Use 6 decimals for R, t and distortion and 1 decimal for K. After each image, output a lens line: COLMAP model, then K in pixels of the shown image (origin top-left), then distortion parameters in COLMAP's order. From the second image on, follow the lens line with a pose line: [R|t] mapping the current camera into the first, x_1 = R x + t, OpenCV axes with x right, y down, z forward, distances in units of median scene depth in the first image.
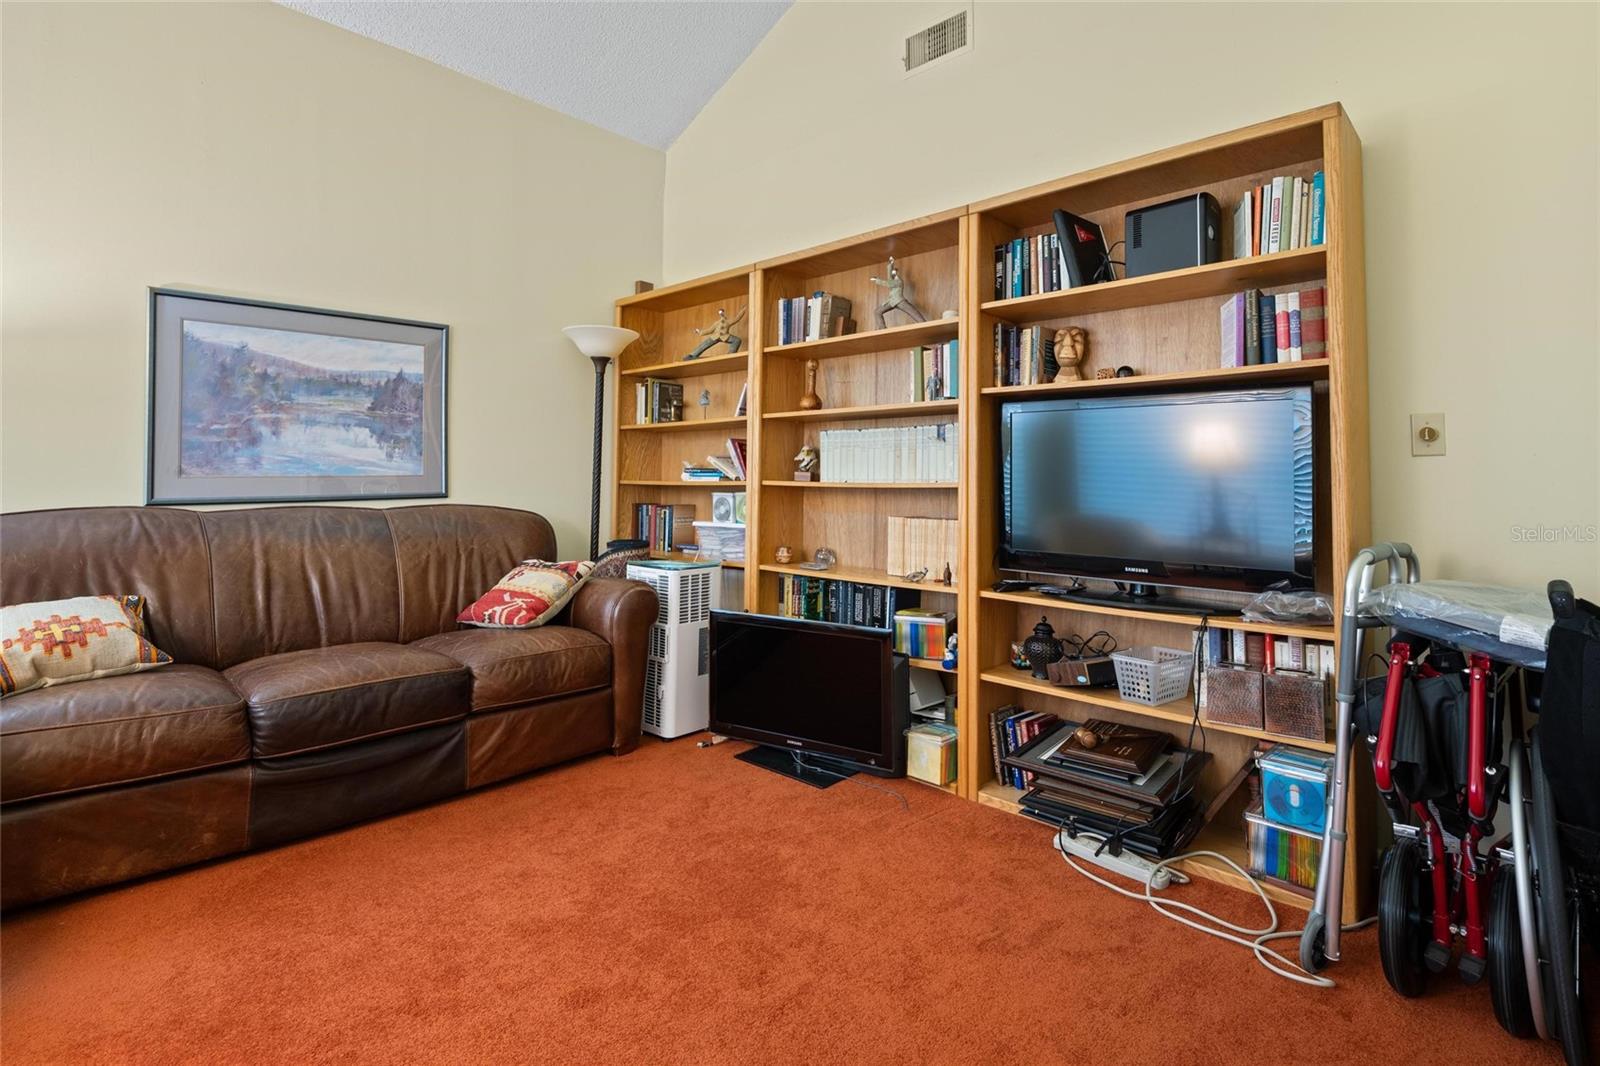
lens RADIAL K [[743.0, 0, 848.2], [0, 743.0, 450.7], [0, 0, 1]] dist [0.001431, -0.005748]
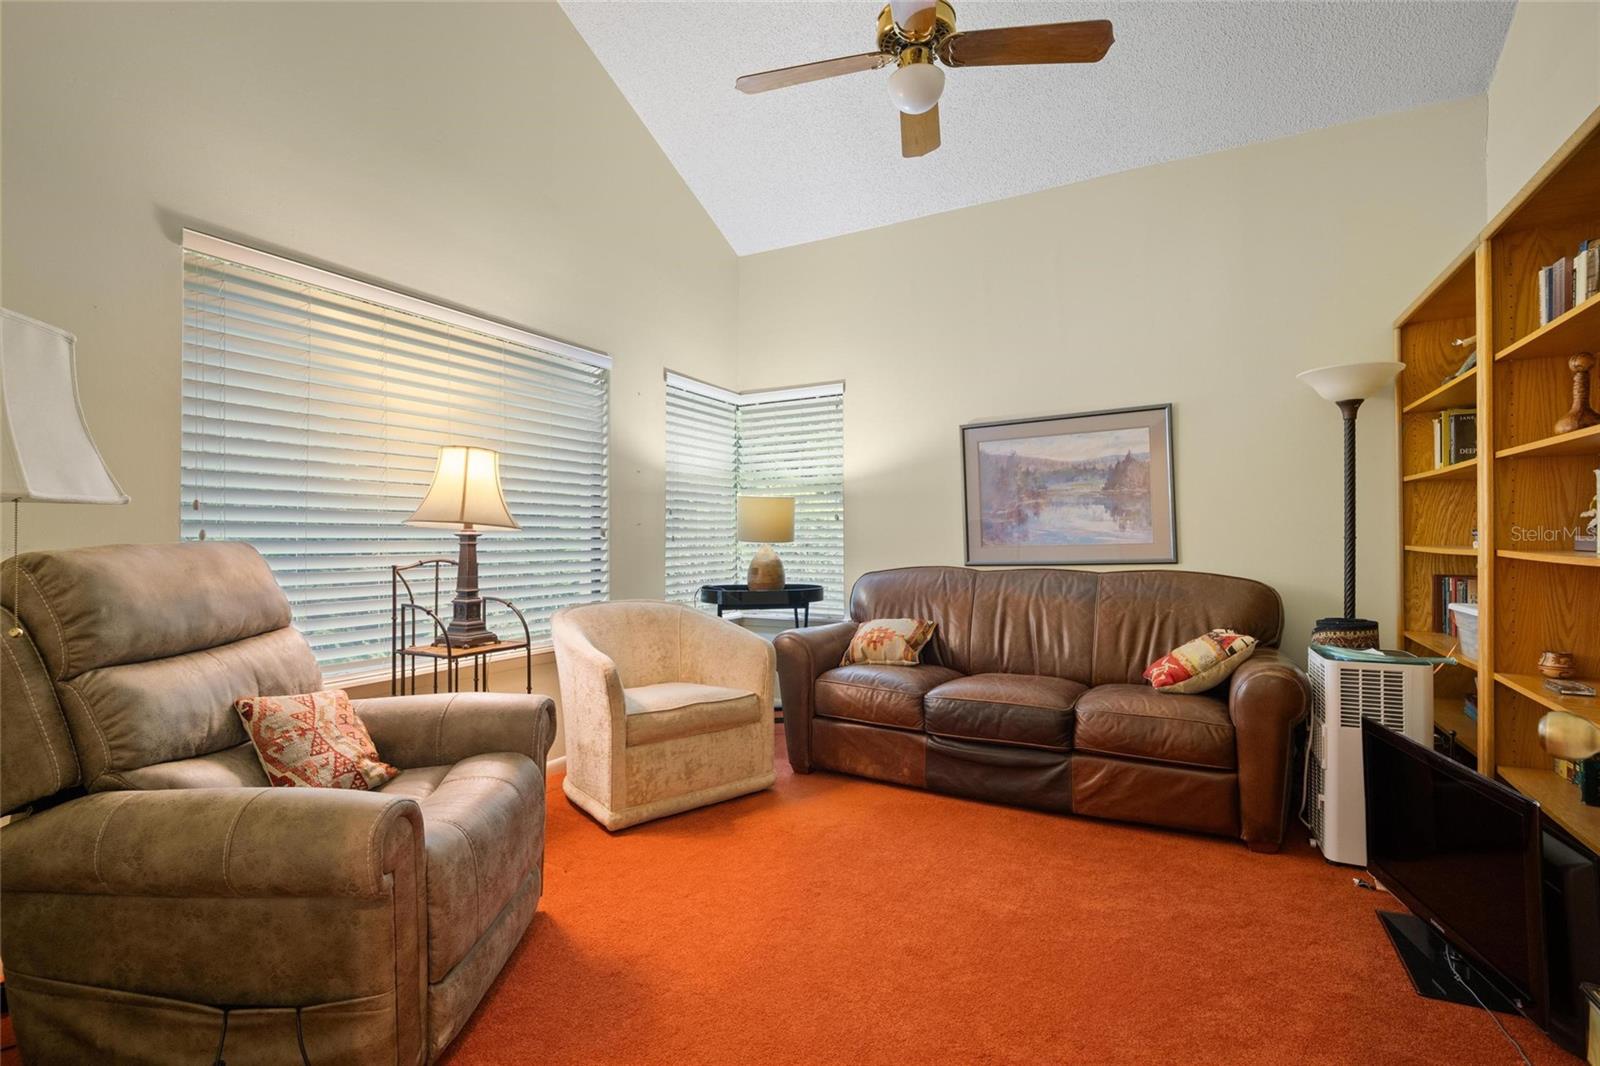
lens RADIAL K [[743.0, 0, 809.7], [0, 743.0, 531.7], [0, 0, 1]] dist [0.001431, -0.005748]
pose [[0.260219, -0.017346, -0.965394, 0.437111], [0.050562, 0.998712, -0.004316, -0.006406], [0.964225, -0.047689, 0.260760, 0.252490]]
